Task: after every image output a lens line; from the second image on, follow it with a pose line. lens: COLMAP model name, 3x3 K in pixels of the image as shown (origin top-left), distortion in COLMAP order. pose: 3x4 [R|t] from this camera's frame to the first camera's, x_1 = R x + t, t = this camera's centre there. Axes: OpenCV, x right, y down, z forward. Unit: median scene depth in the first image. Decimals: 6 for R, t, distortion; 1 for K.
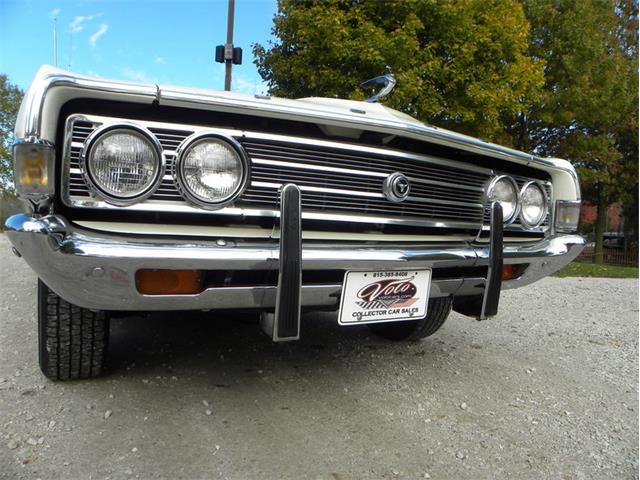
lens RADIAL K [[478.6, 0, 324.2], [0, 478.6, 239.6], [0, 0, 1]] dist [-0.146372, 0.093730]
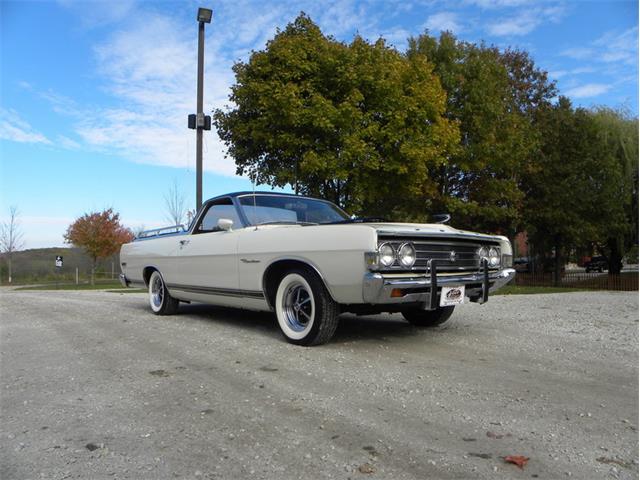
lens RADIAL K [[478.6, 0, 324.2], [0, 478.6, 239.6], [0, 0, 1]] dist [-0.146372, 0.093730]
pose [[0.985274, -0.041254, 0.165929, -0.108039], [0.054474, 0.995624, -0.075927, -0.003761], [-0.162070, 0.083848, 0.983210, -0.165500]]
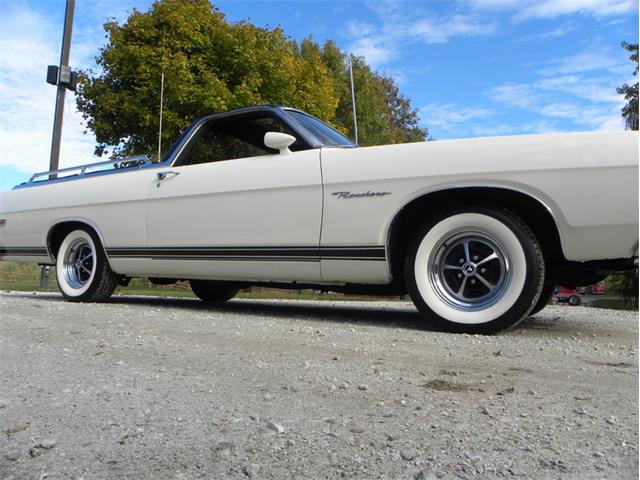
lens RADIAL K [[478.6, 0, 324.2], [0, 478.6, 239.6], [0, 0, 1]] dist [-0.146372, 0.093730]
pose [[0.860160, 0.035049, 0.508819, -0.210557], [0.019618, 0.994624, -0.101678, 0.019738], [-0.509648, 0.097441, 0.854848, 0.008056]]
